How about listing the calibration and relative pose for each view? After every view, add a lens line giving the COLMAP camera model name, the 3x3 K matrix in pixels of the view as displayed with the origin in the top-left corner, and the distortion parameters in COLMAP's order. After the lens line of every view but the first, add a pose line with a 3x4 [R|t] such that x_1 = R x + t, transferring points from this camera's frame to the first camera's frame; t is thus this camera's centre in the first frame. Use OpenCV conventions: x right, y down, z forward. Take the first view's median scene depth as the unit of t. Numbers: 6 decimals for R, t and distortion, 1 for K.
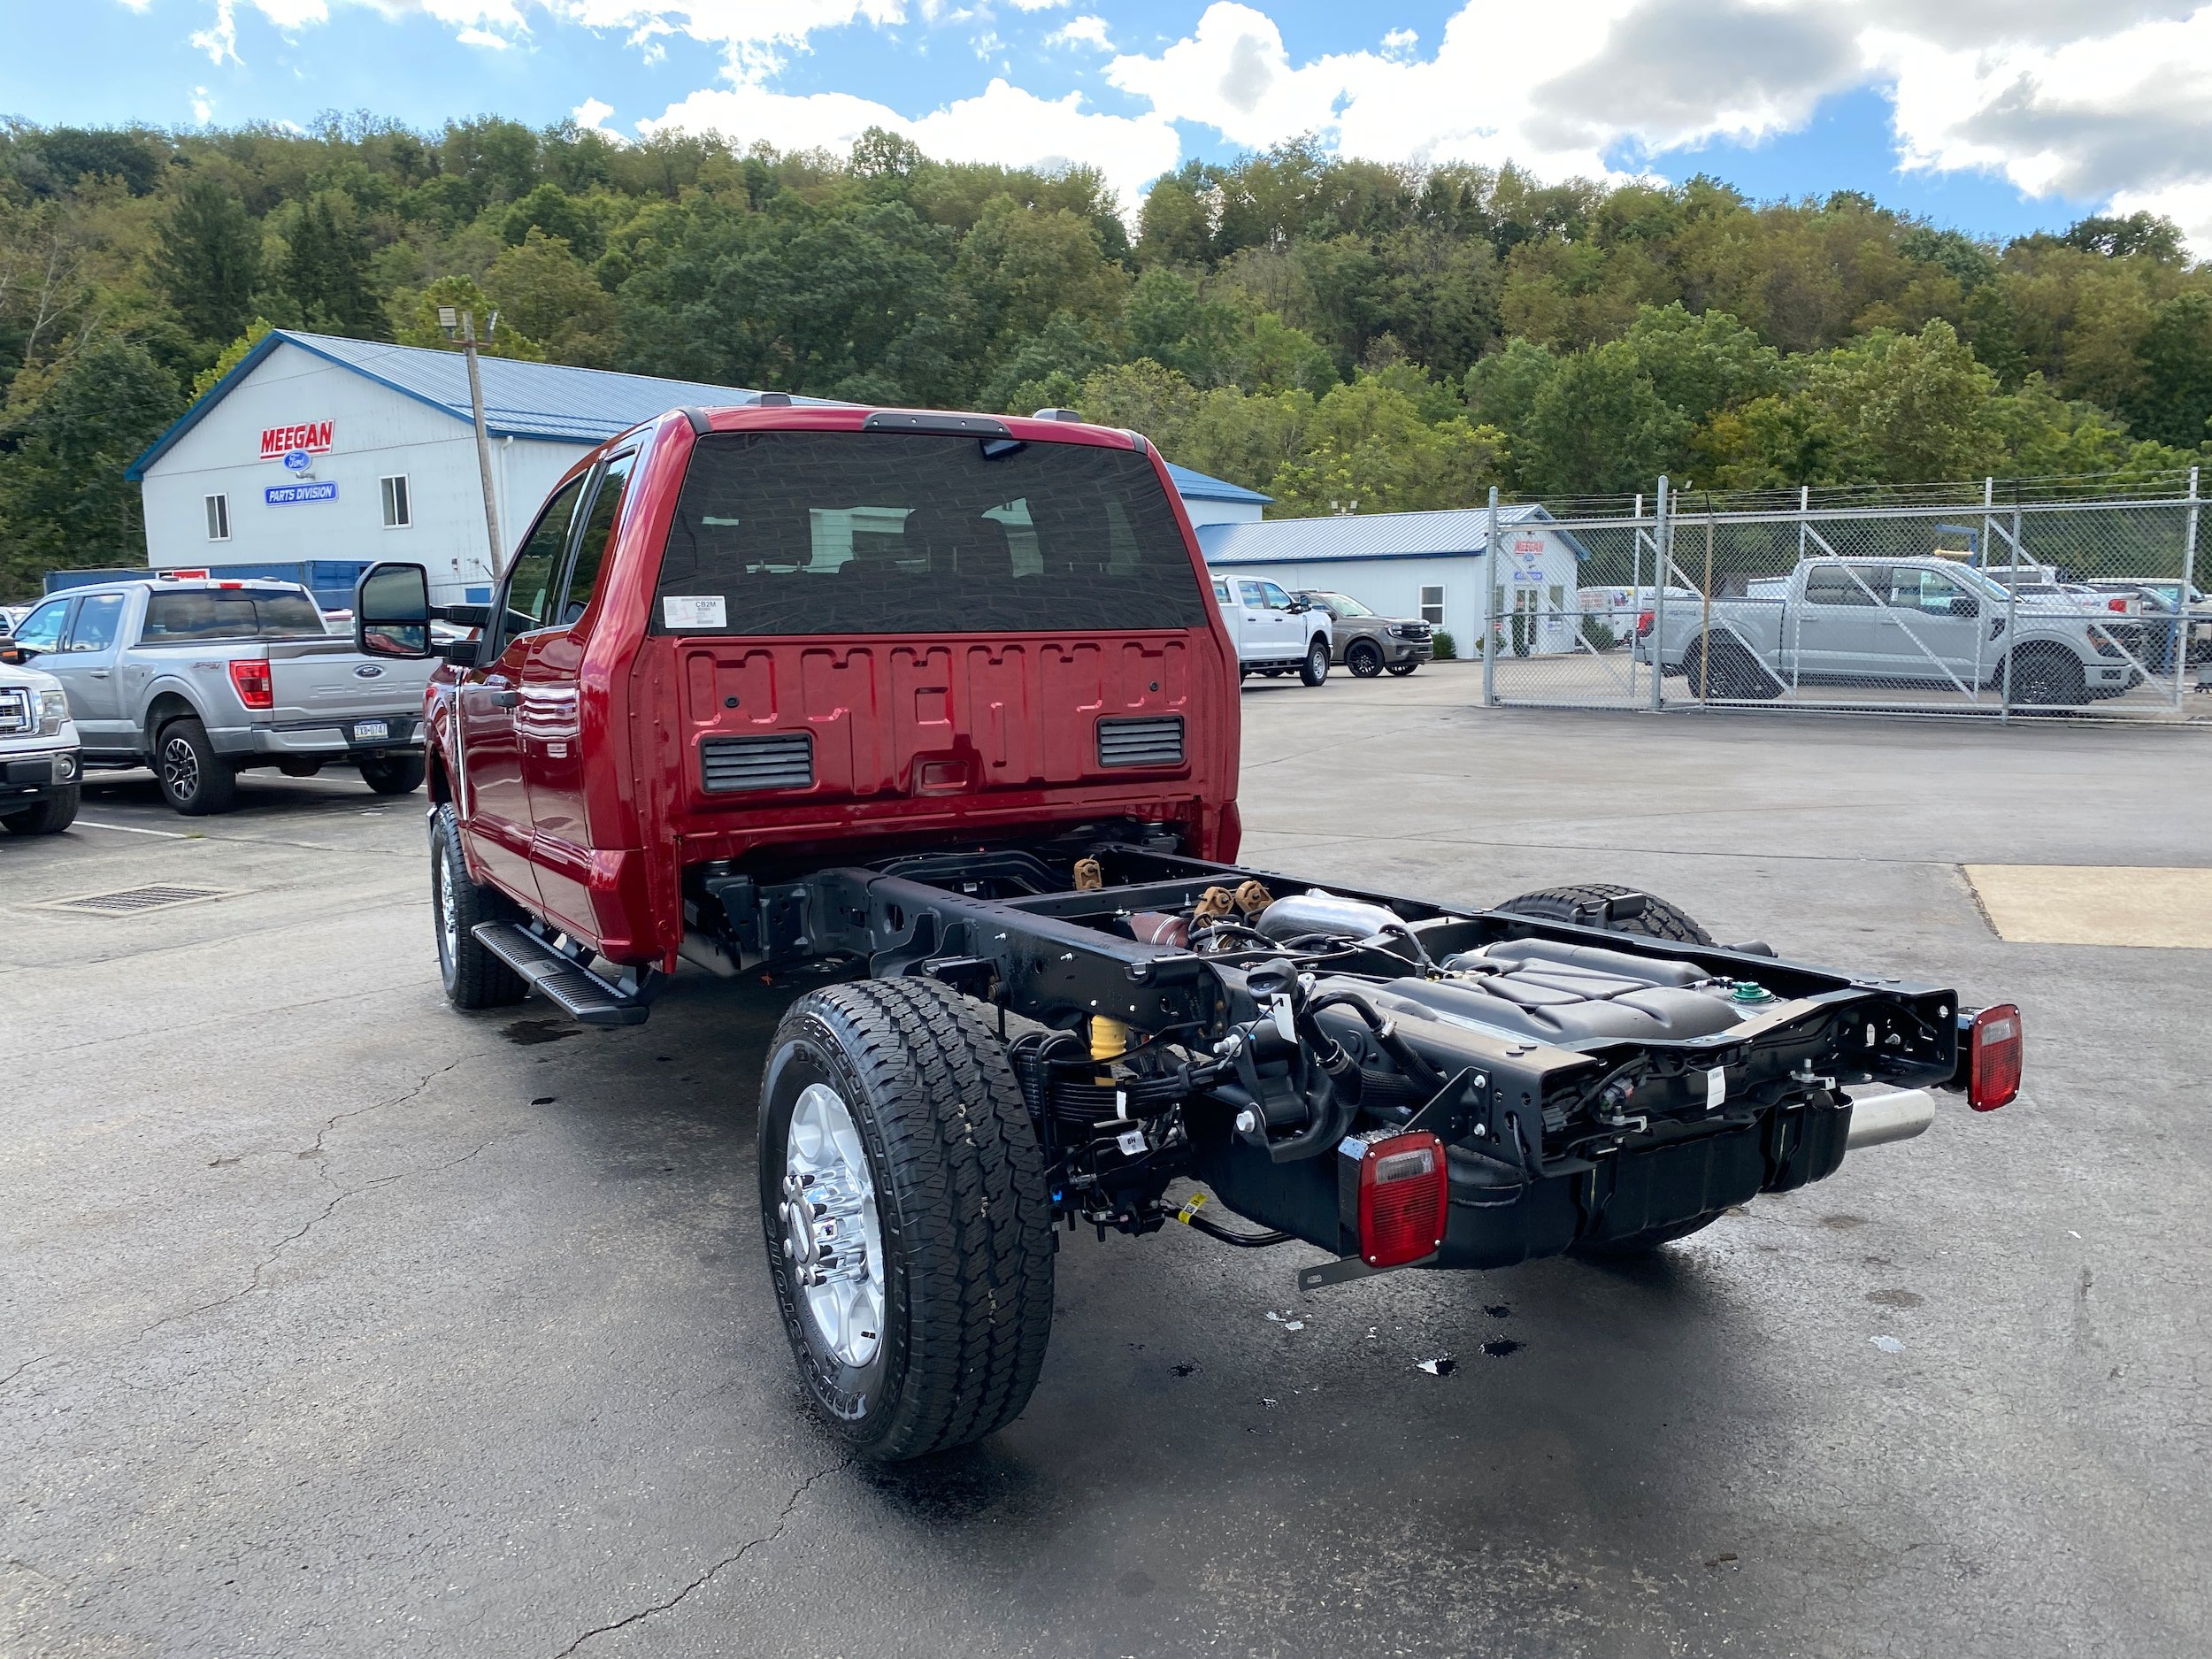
lens RADIAL K [[1684.8, 0, 1128.8], [0, 1684.8, 829.2], [0, 0, 1]] dist [0.022434, -0.018278]
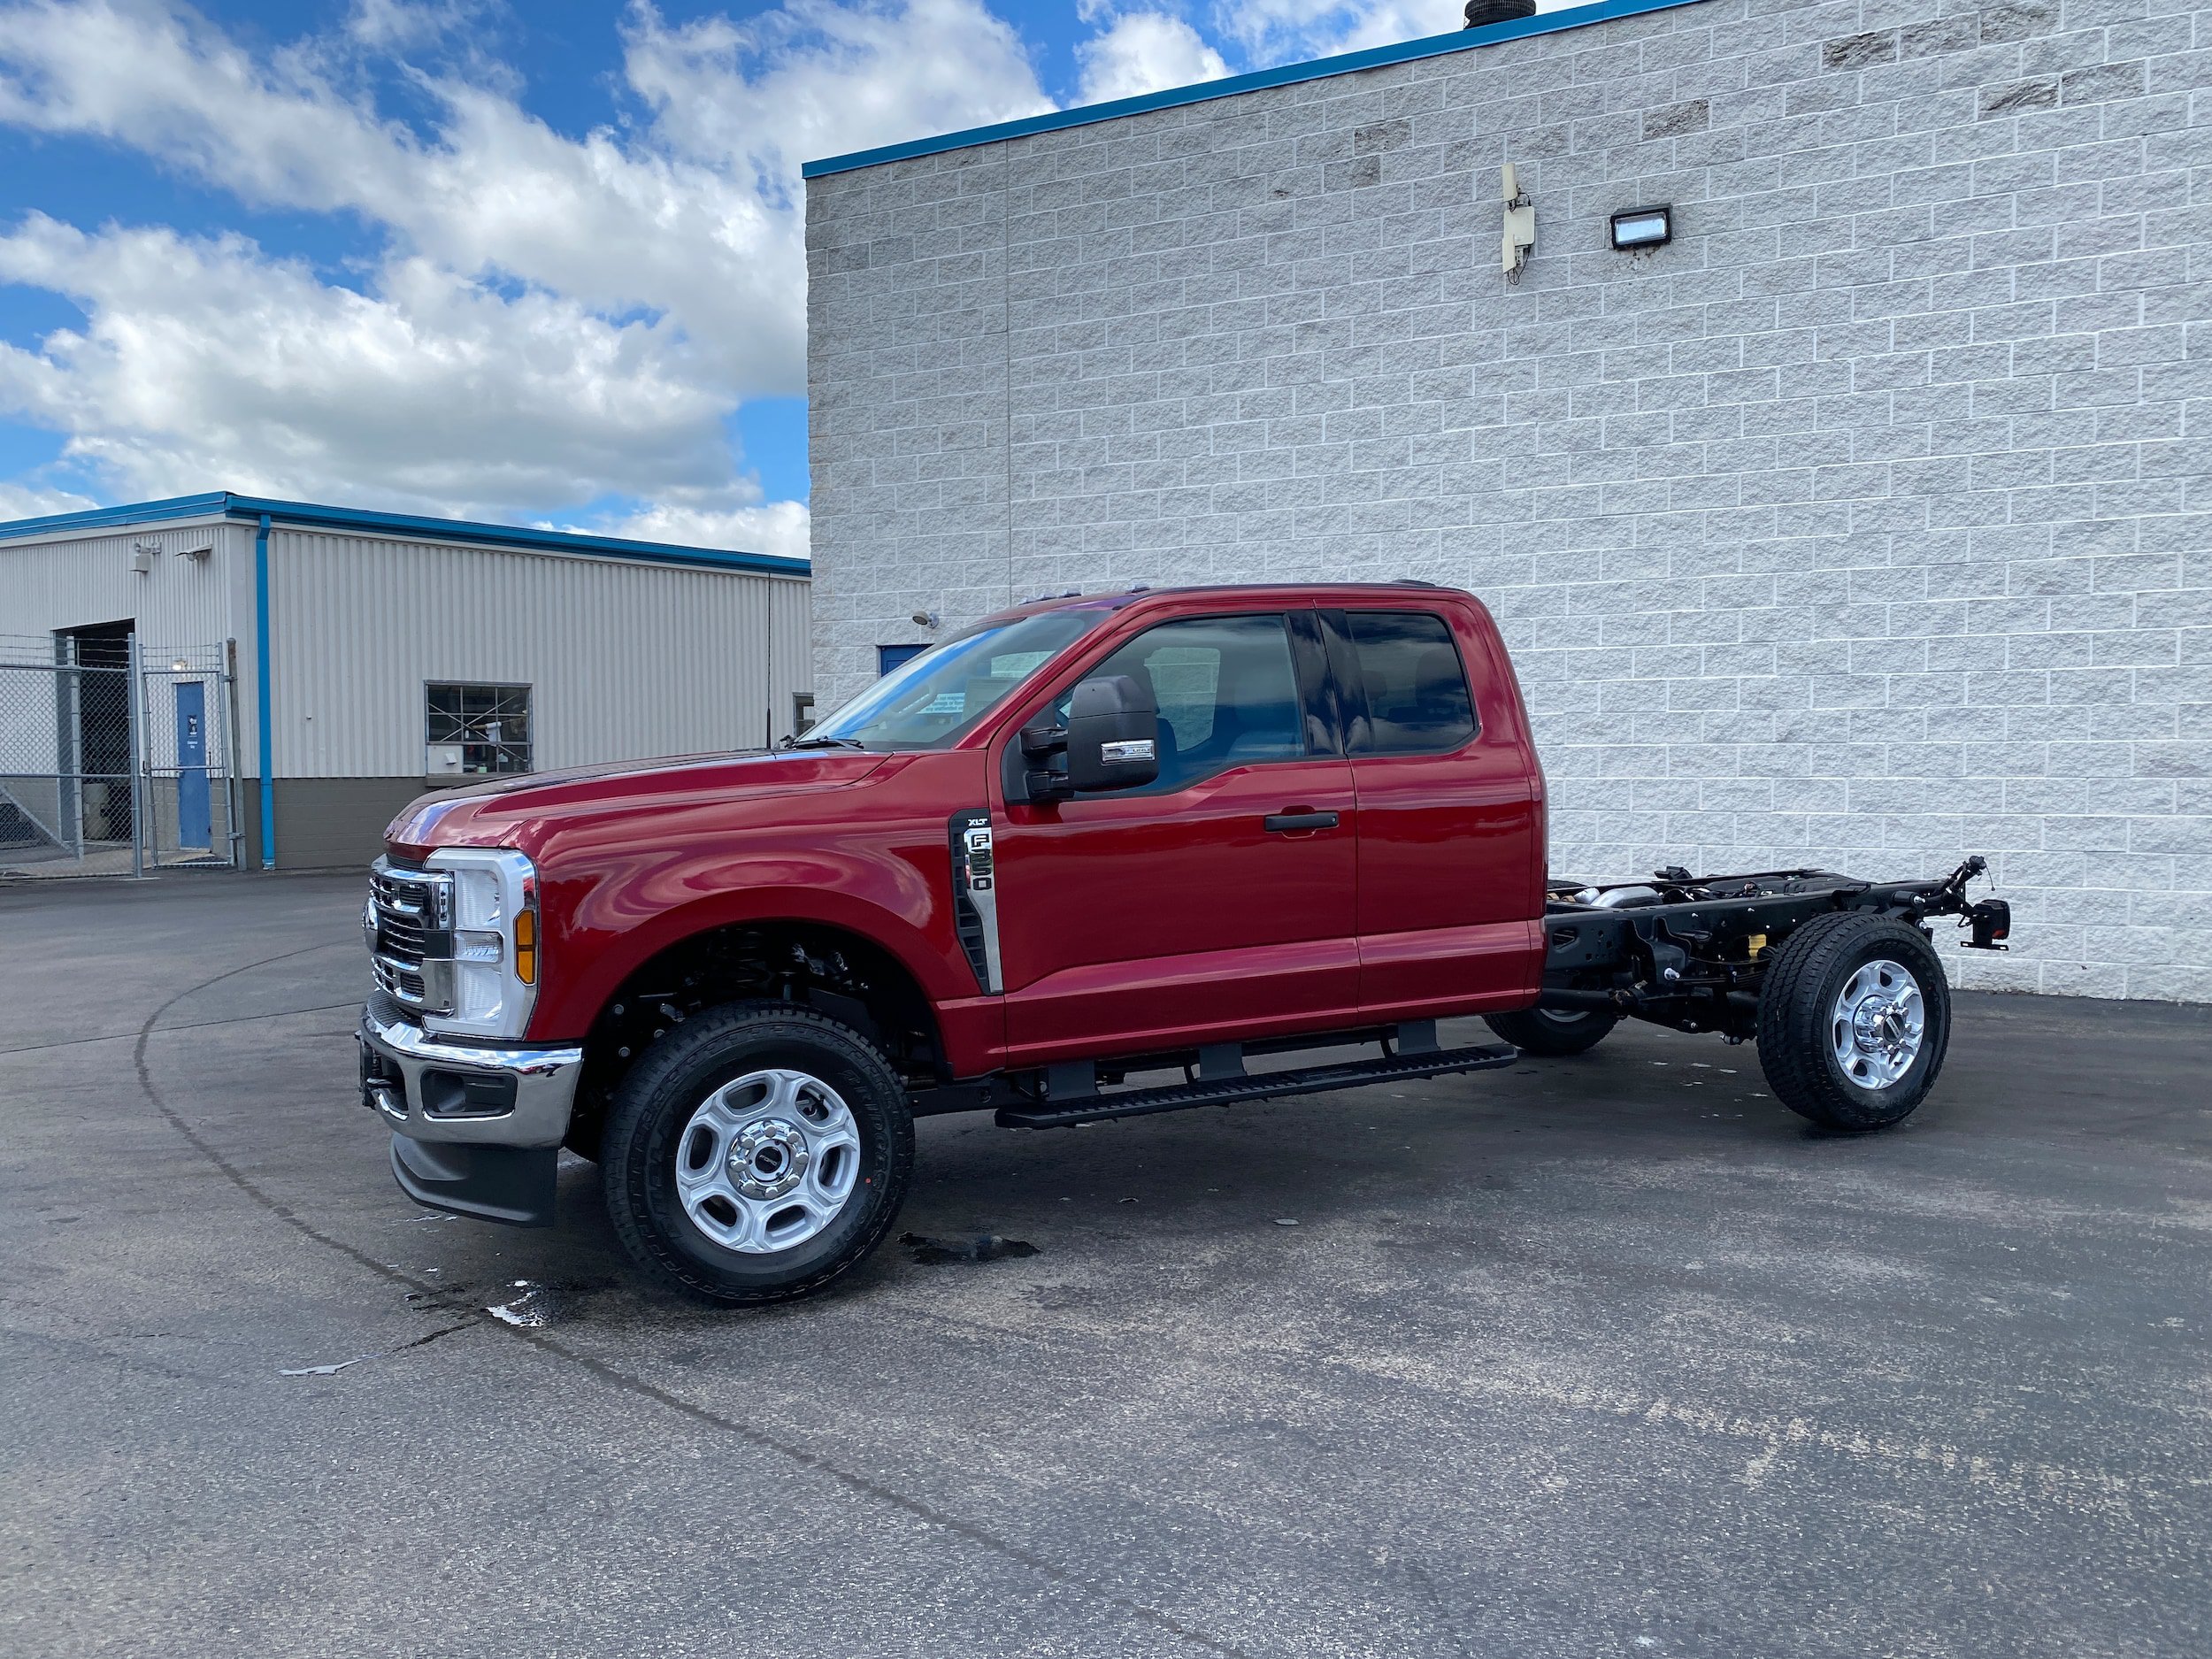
lens RADIAL K [[1684.8, 0, 1123.9], [0, 1684.8, 848.8], [0, 0, 1]] dist [0.022434, -0.018278]
pose [[0.066959, -0.041138, 0.996907, -0.078393], [0.130178, 0.990969, 0.032149, -0.006065], [-0.989227, 0.127623, 0.071710, 0.058078]]
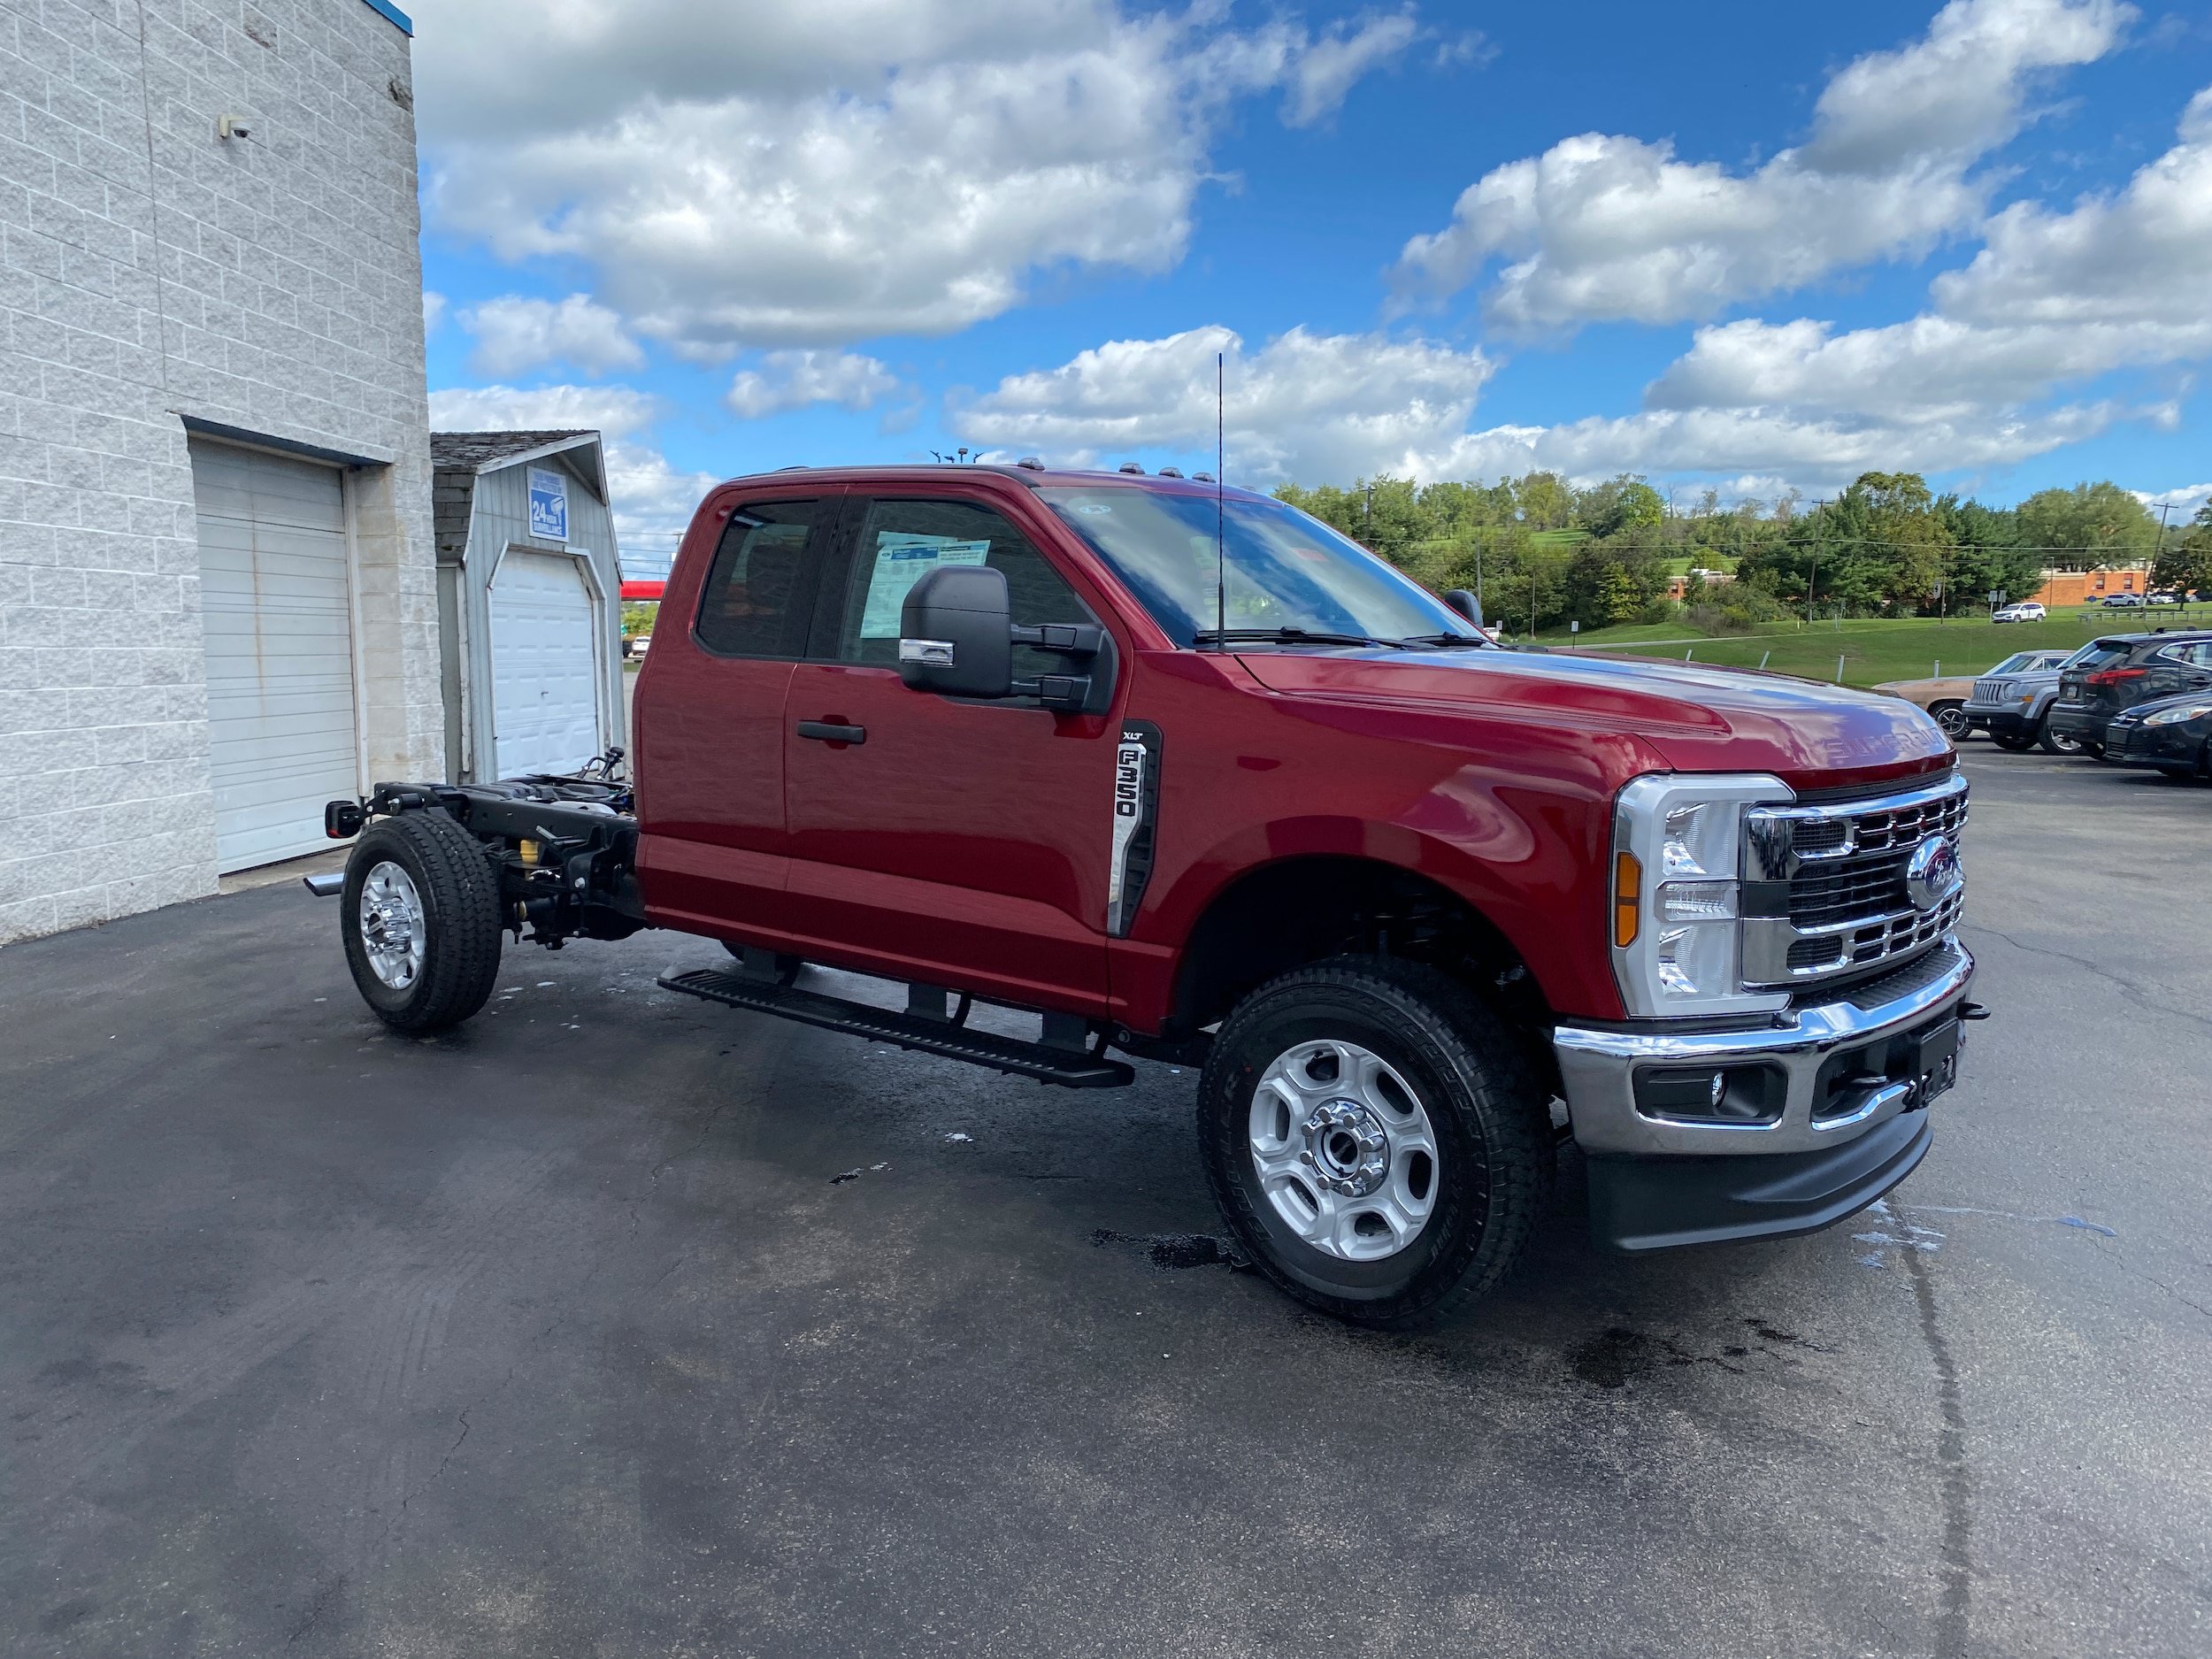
lens RADIAL K [[1684.8, 0, 1085.0], [0, 1684.8, 843.1], [0, 0, 1]] dist [0.022434, -0.018278]
pose [[-0.943007, 0.055236, -0.328156, 0.008638], [-0.024765, 0.971744, 0.234733, -0.015127], [0.331850, 0.229481, -0.914994, 0.118126]]
